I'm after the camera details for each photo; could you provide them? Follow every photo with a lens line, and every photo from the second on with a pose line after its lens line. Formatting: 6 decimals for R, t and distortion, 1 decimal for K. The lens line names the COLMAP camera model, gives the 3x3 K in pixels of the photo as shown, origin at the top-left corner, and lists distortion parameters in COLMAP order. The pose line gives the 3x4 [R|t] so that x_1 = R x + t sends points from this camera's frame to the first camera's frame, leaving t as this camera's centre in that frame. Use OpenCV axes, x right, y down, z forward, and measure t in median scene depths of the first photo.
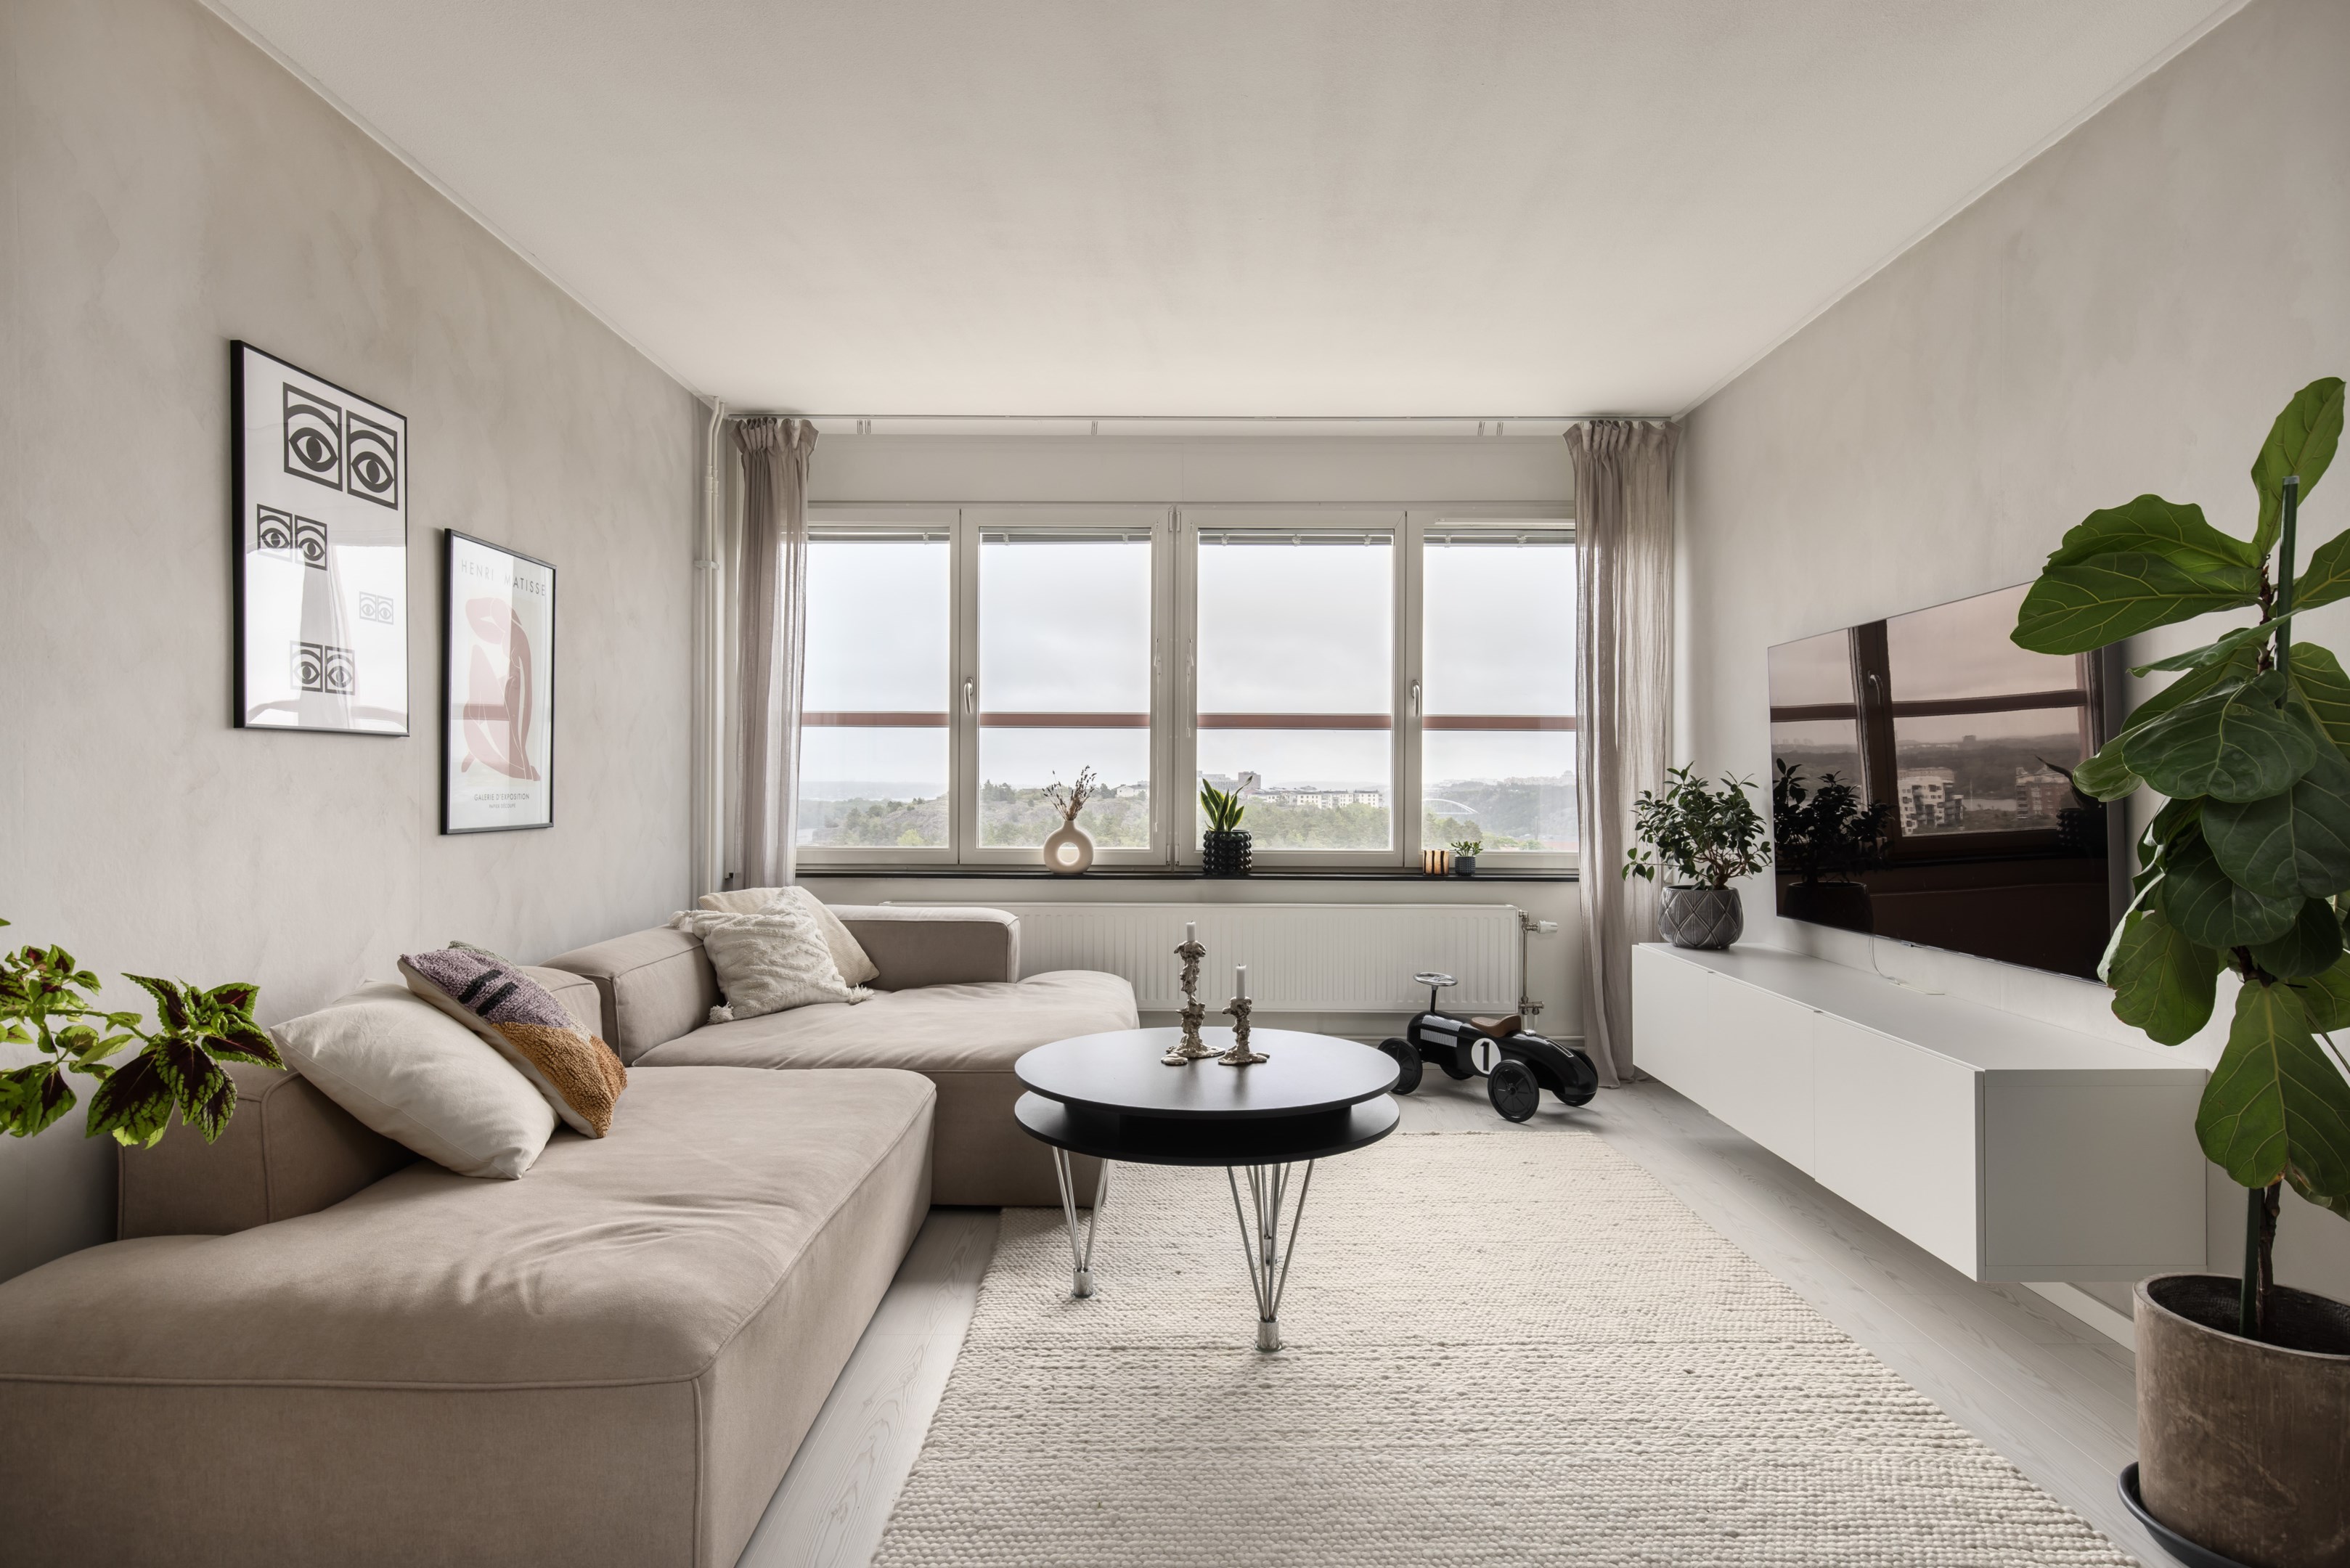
lens RADIAL K [[1311.1, 0, 1181.7], [0, 1311.1, 783.1], [0, 0, 1]] dist [0.008477, -0.002322]
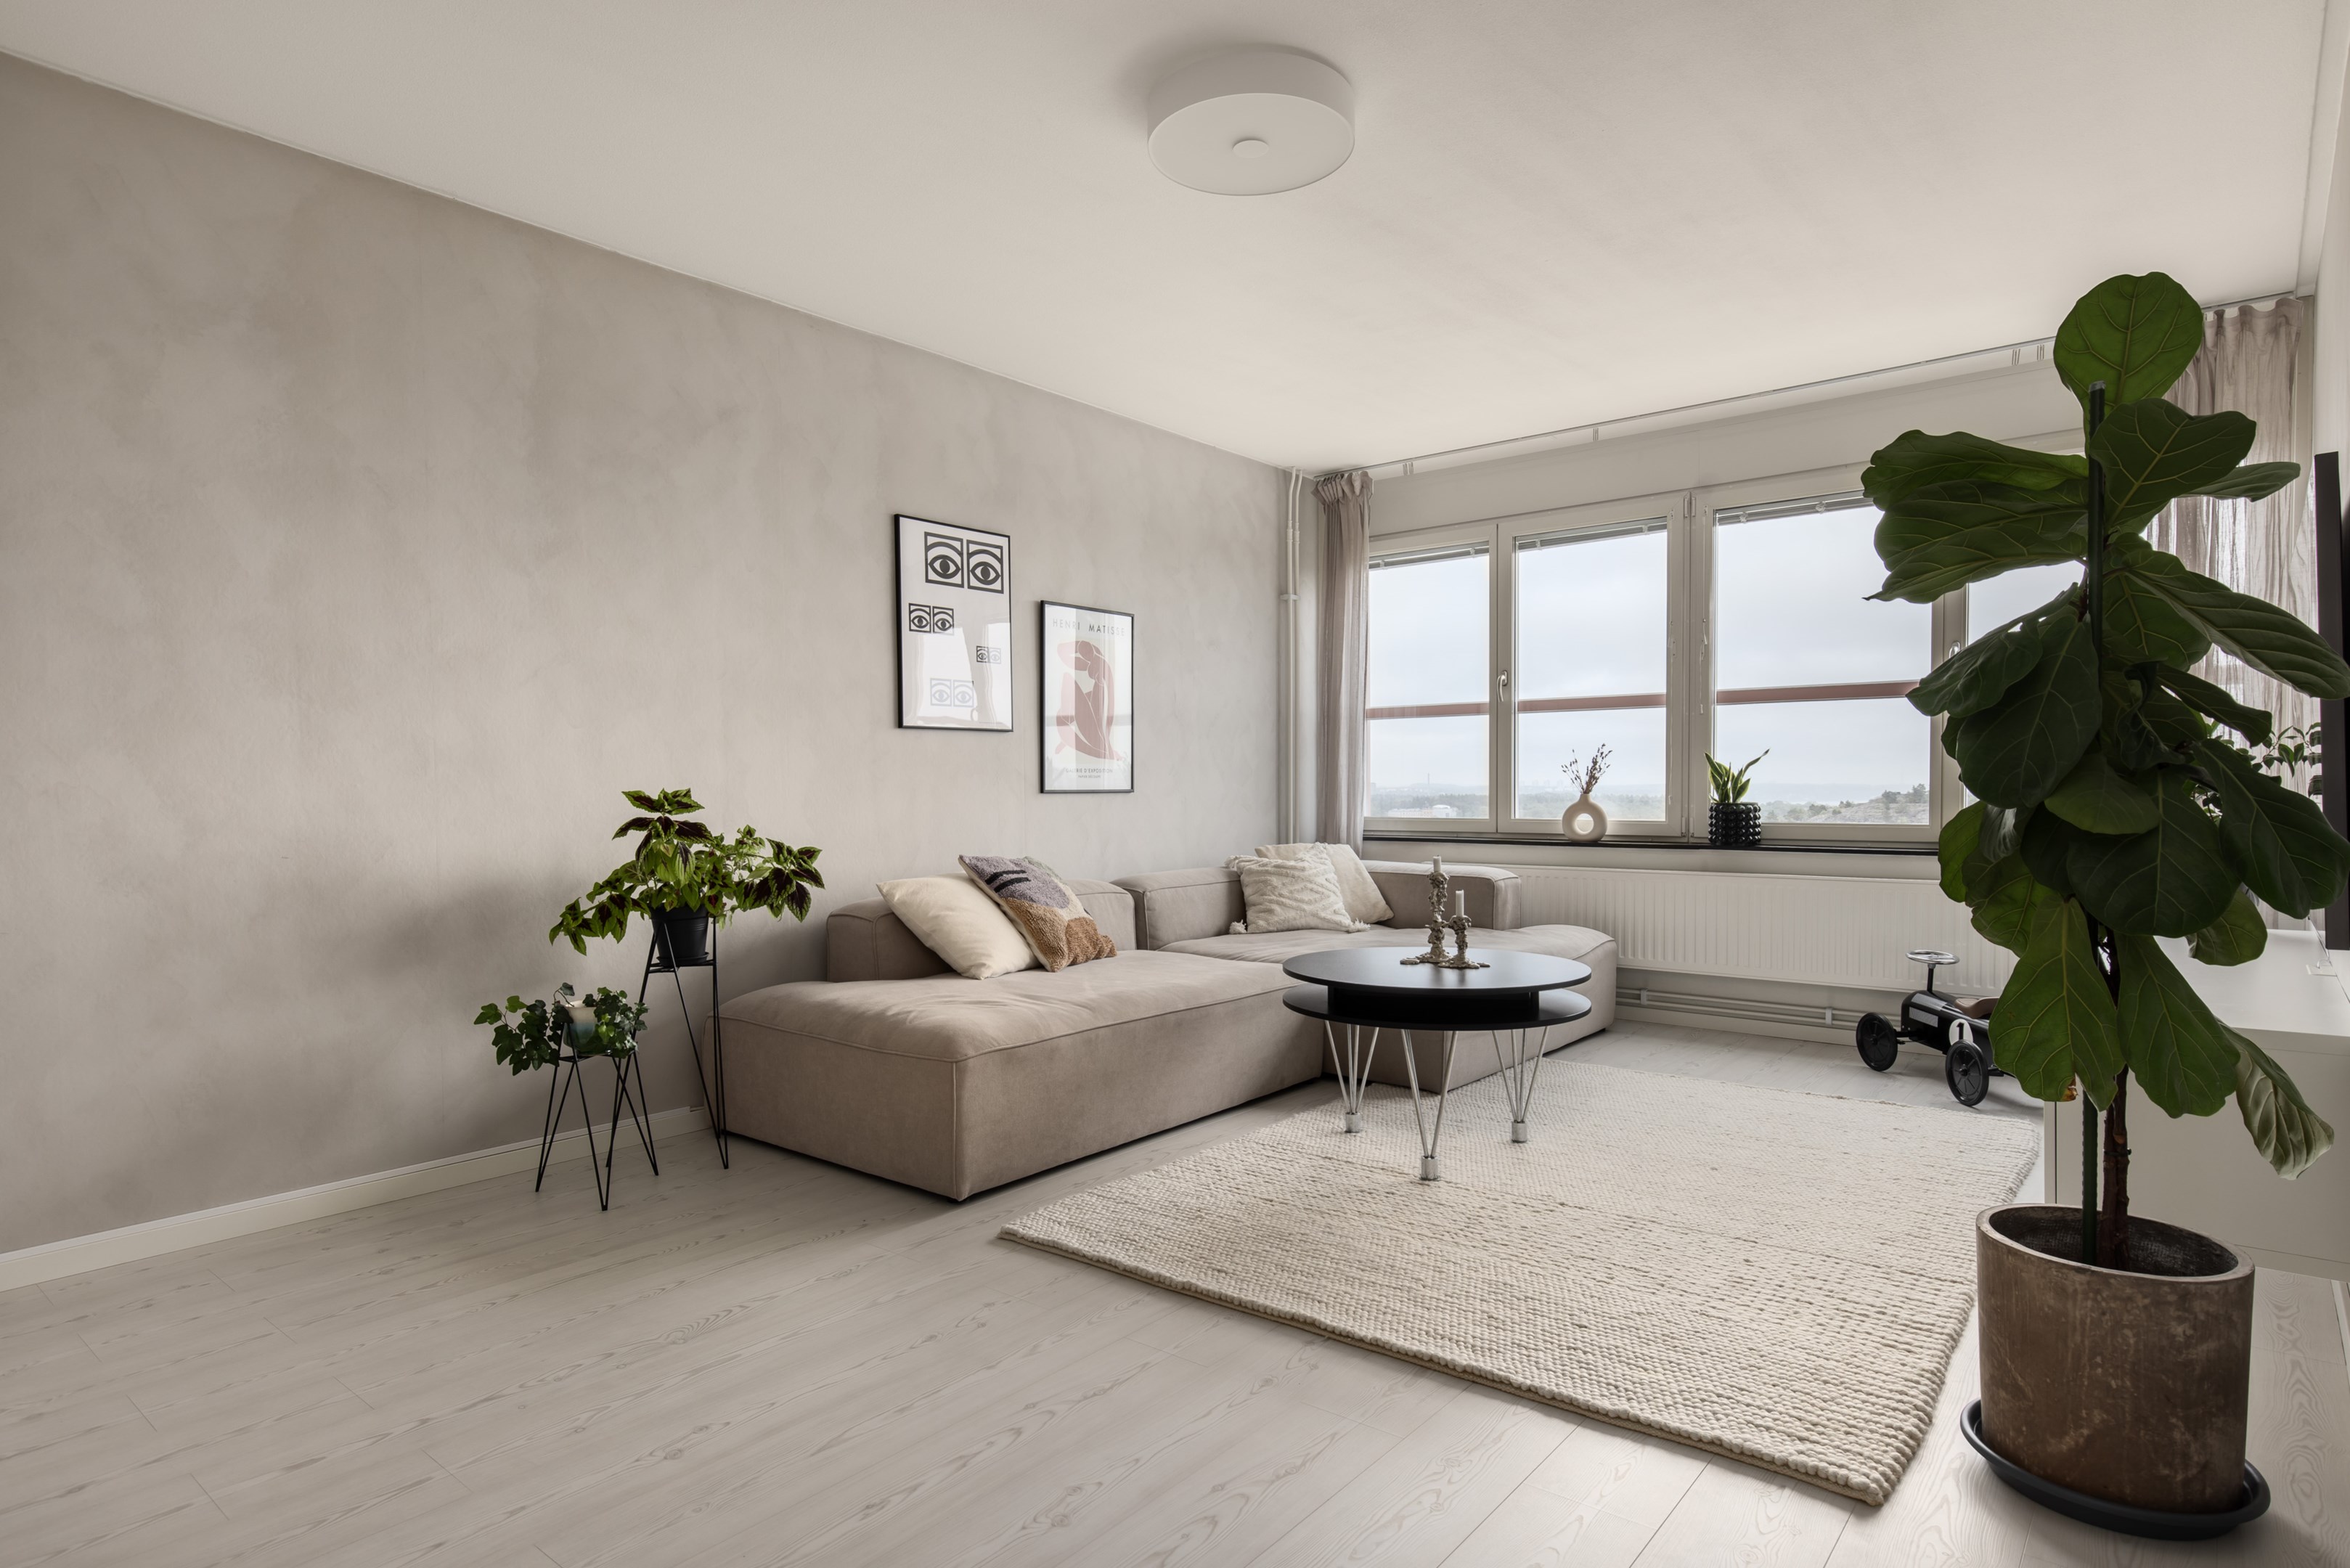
lens RADIAL K [[1311.1, 0, 1162.1], [0, 1311.1, 817.8], [0, 0, 1]] dist [0.008477, -0.002322]
pose [[0.765929, 0.006004, -0.642897, 0.537672], [0.008424, 0.999777, 0.019373, 0.037080], [0.642870, -0.020254, 0.765707, -0.116489]]
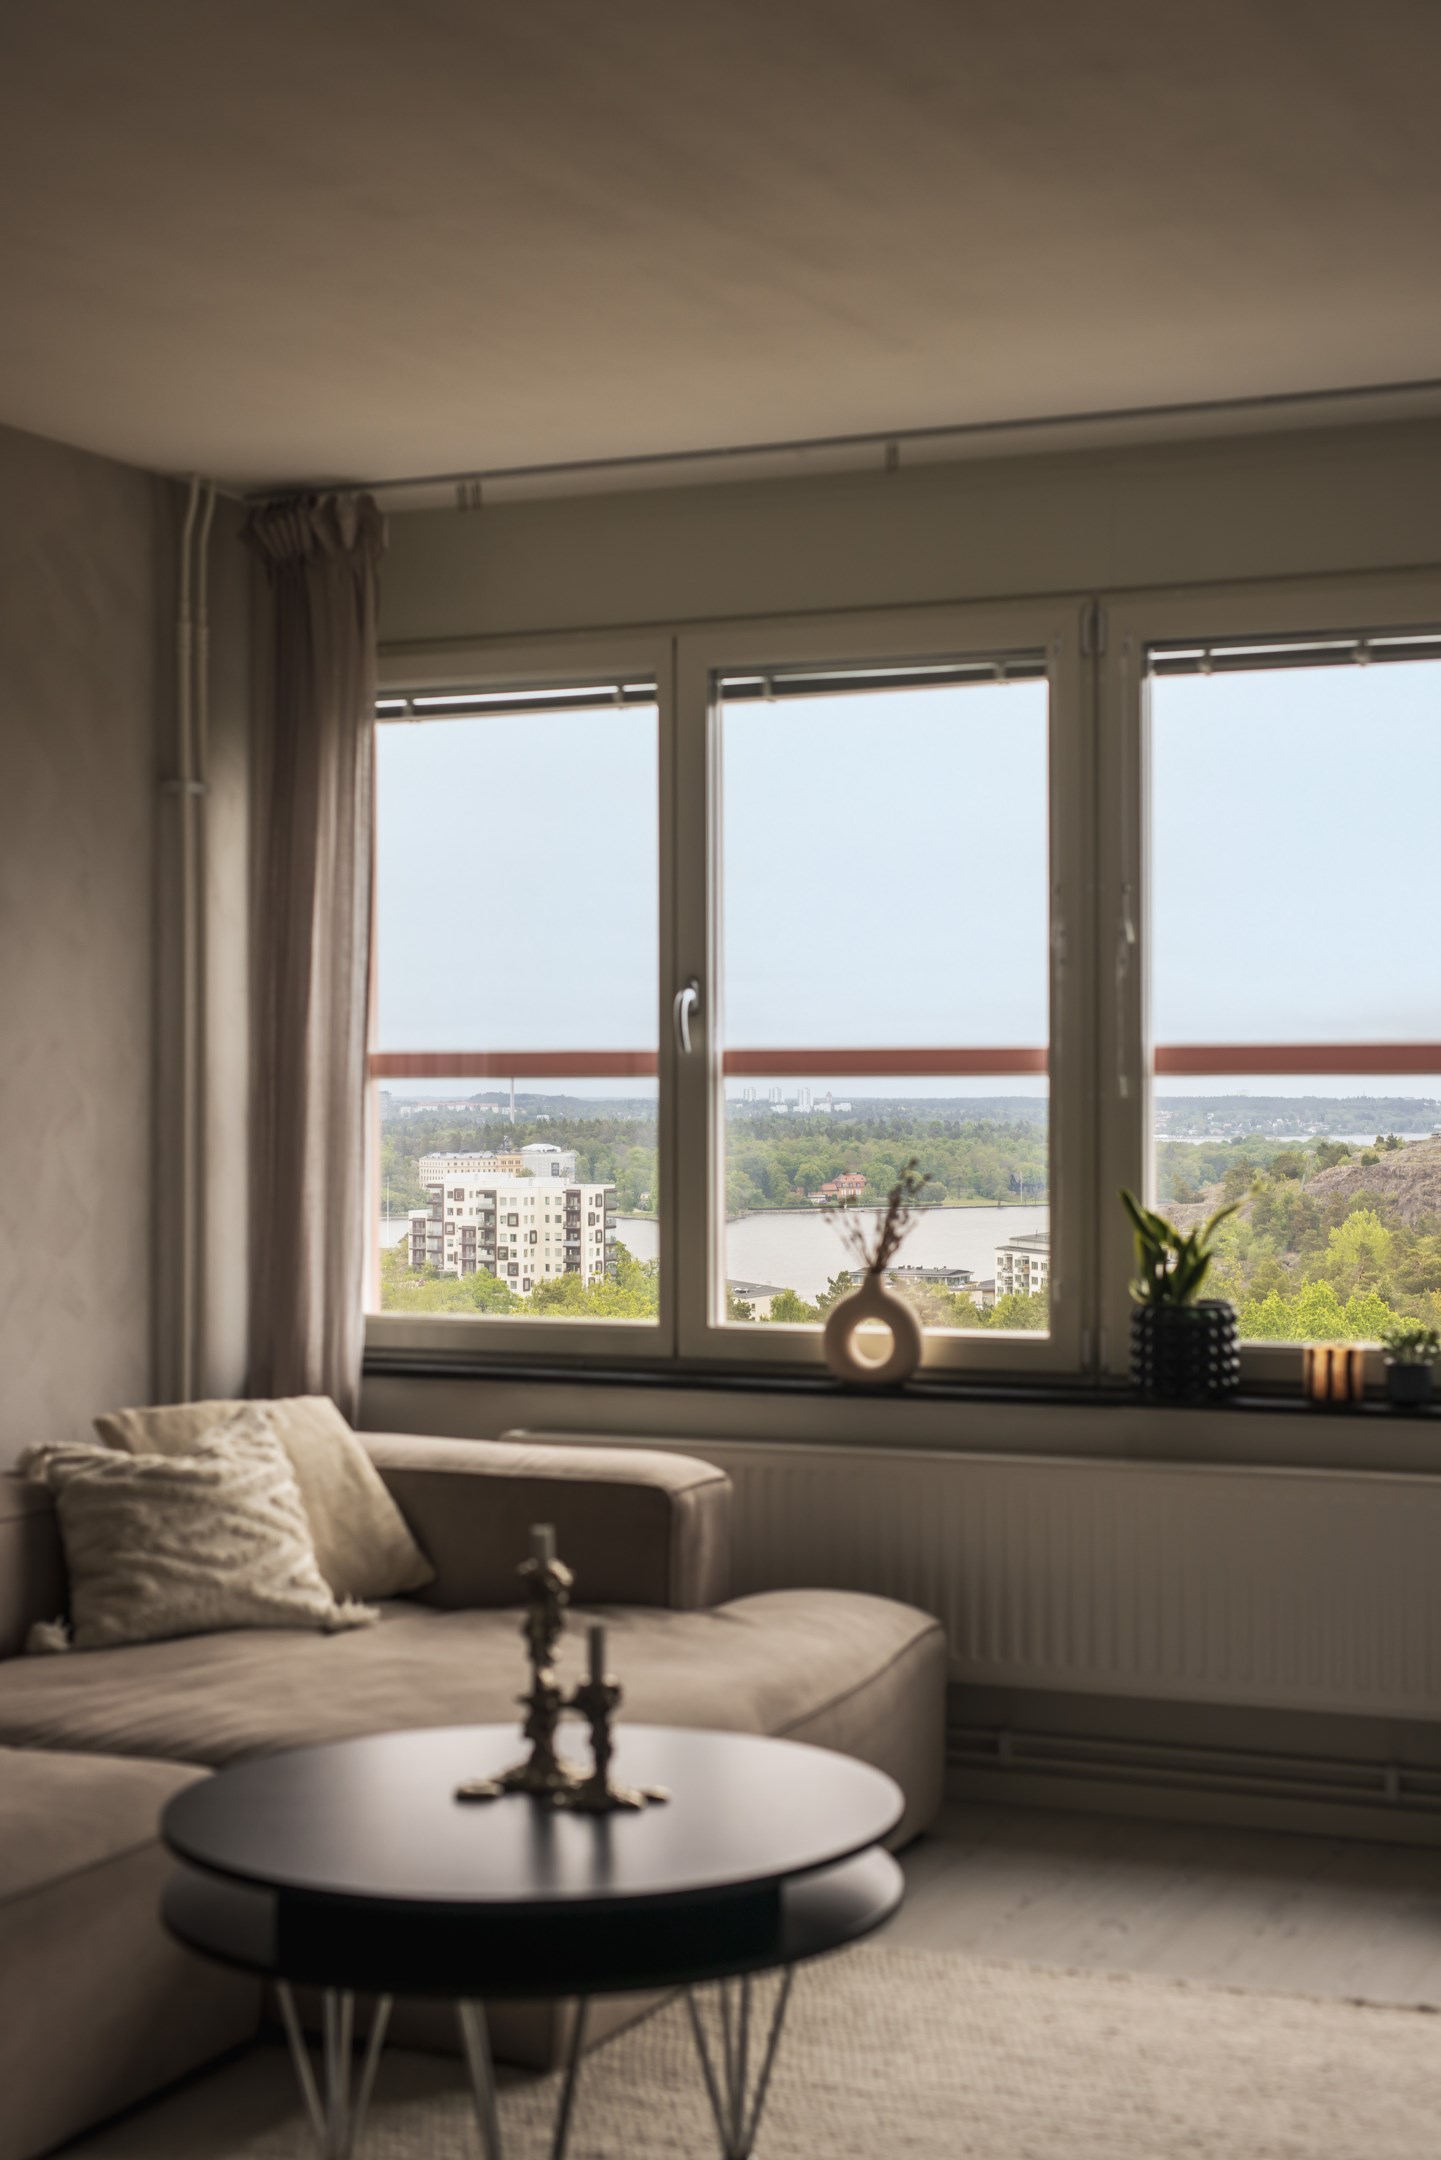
lens RADIAL K [[3088.8, 0, 740.5], [0, 3088.8, 1064.3], [0, 0, 1]] dist [0.012211, 0.000000]
pose [[0.911398, -0.010877, -0.411382, 0.509602], [0.006927, 0.999914, -0.011091, -0.054528], [0.411467, 0.007259, 0.911396, -0.070580]]
